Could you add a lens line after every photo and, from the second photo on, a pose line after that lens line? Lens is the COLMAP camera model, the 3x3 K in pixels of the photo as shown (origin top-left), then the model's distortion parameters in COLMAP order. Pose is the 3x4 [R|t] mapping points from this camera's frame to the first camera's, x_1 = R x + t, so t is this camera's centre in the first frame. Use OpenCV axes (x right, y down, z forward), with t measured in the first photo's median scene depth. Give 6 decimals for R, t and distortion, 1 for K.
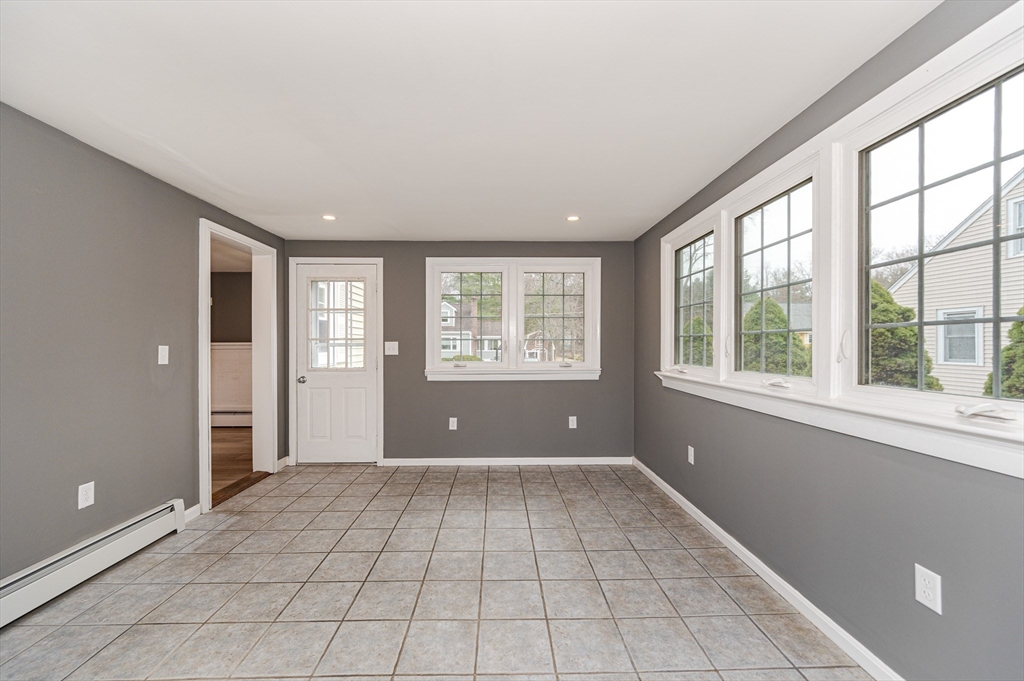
lens RADIAL K [[411.3, 0, 508.0], [0, 411.3, 346.6], [0, 0, 1]] dist [-0.000188, 0.000788]
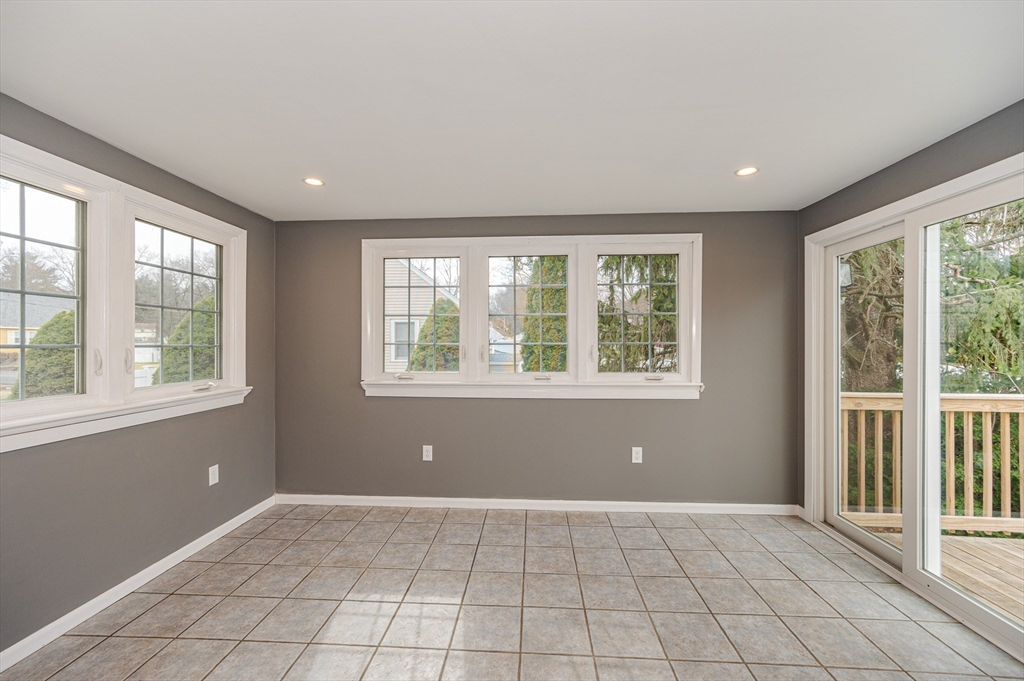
lens RADIAL K [[433.8, 0, 474.9], [0, 433.8, 344.5], [0, 0, 1]] dist [-0.000781, 0.000313]
pose [[0.081770, 0.000168, 0.996651, -0.626133], [0.005524, 0.999985, -0.000621, -0.021520], [-0.996636, 0.005556, 0.081768, 0.696462]]
